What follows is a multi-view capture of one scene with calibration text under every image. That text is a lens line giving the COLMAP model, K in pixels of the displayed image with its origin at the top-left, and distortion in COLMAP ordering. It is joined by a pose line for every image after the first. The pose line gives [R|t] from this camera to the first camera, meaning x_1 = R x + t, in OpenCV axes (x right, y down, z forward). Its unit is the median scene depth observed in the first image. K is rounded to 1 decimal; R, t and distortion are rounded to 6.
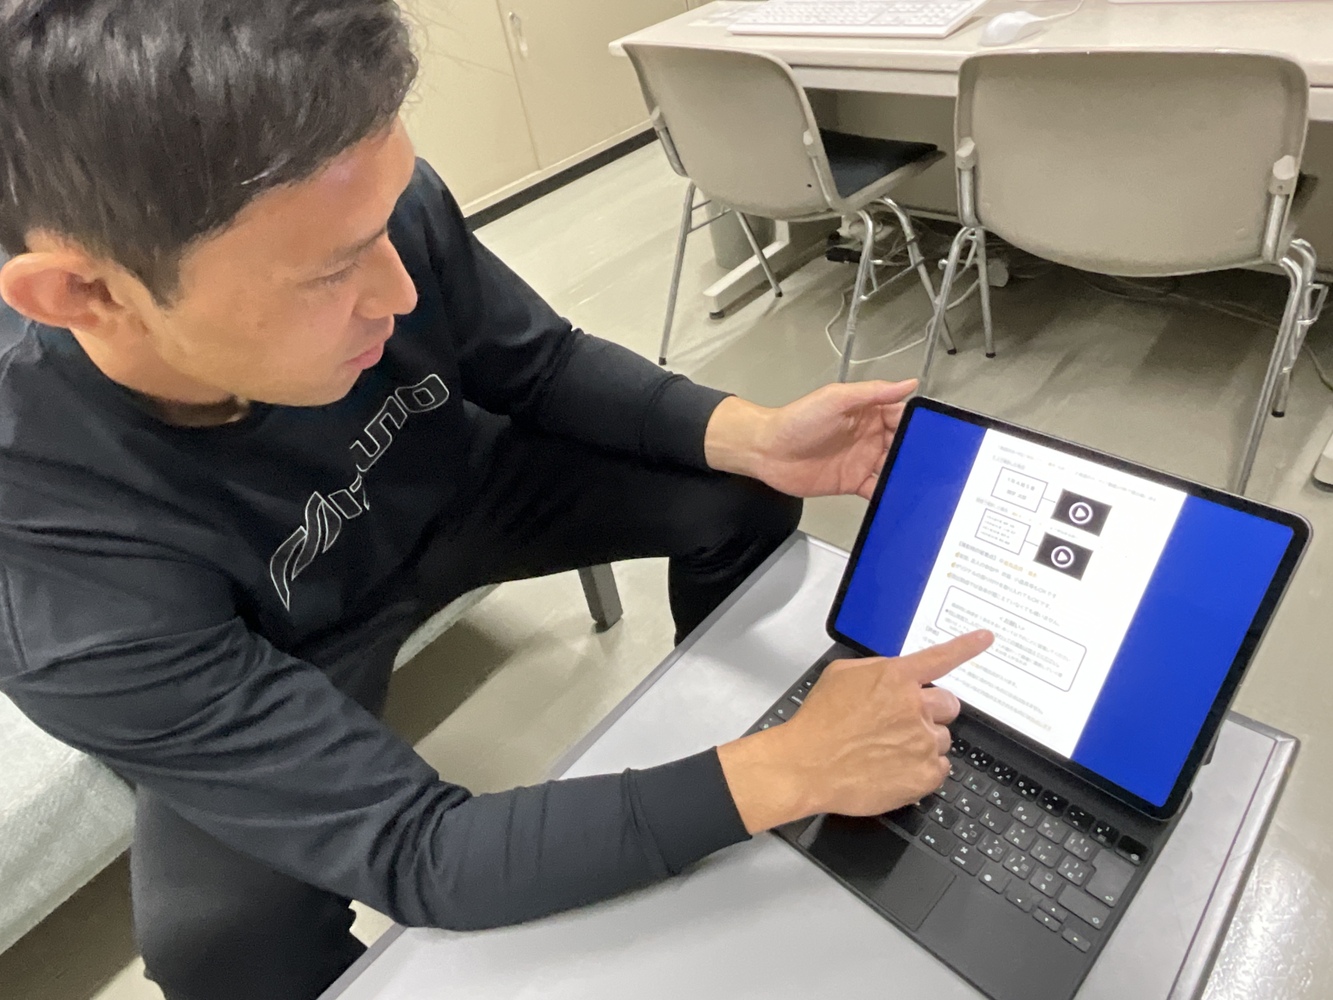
lens RADIAL K [[812.3, 0, 666.5], [0, 812.3, 500.0], [0, 0, 1]] dist [0.002567, 0.000139]
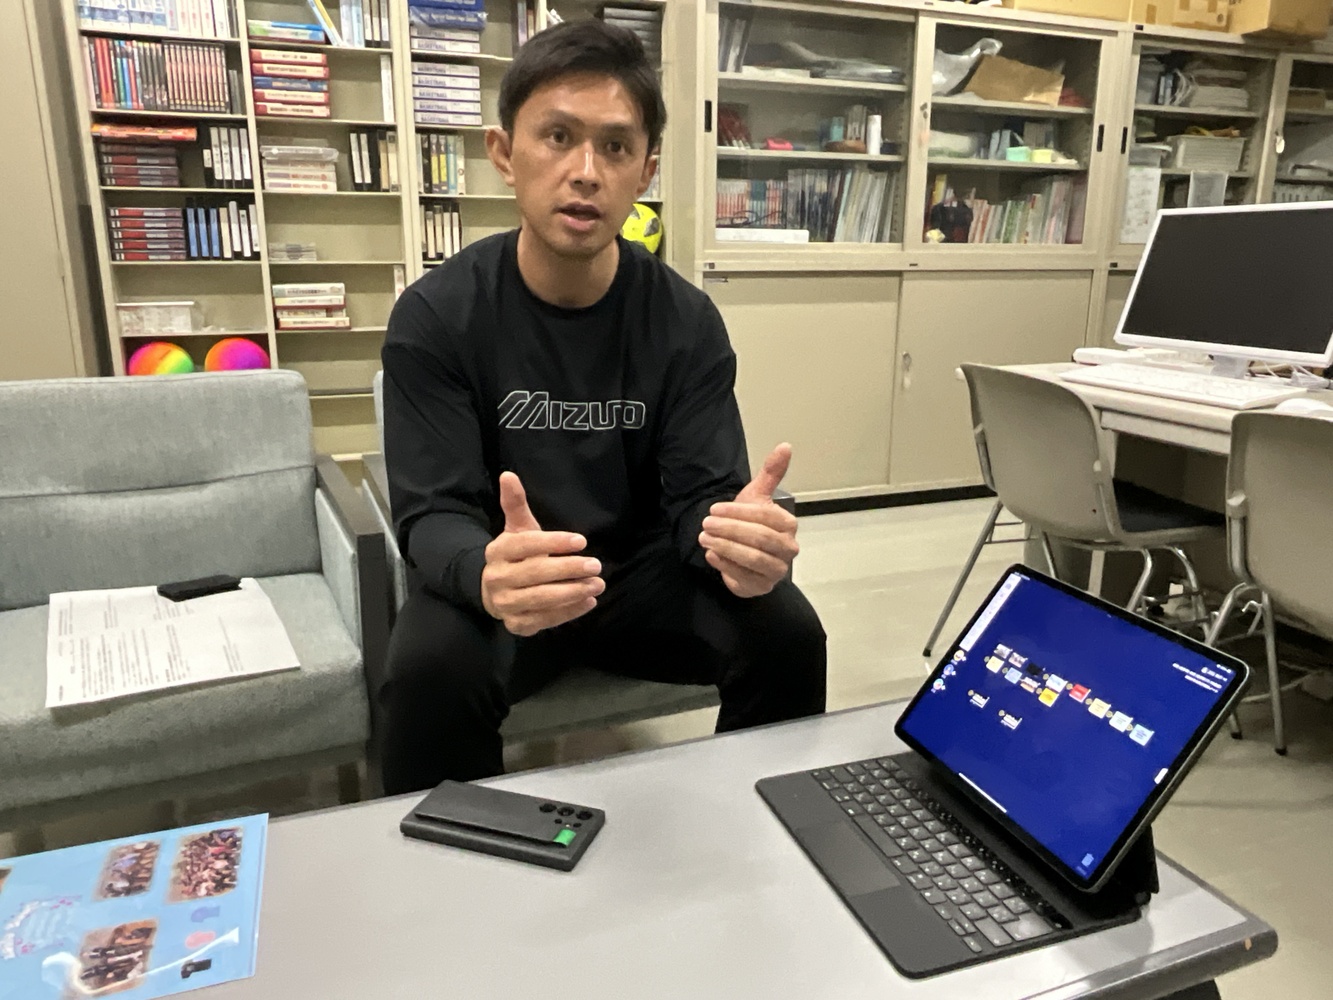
lens RADIAL K [[949.7, 0, 666.5], [0, 949.7, 500.0], [0, 0, 1]] dist [-0.006333, -0.001982]
pose [[0.874896, 0.268987, -0.402745, 0.178317], [-0.408829, 0.856009, -0.316398, 0.218089], [0.259647, 0.441469, 0.858888, -0.213612]]
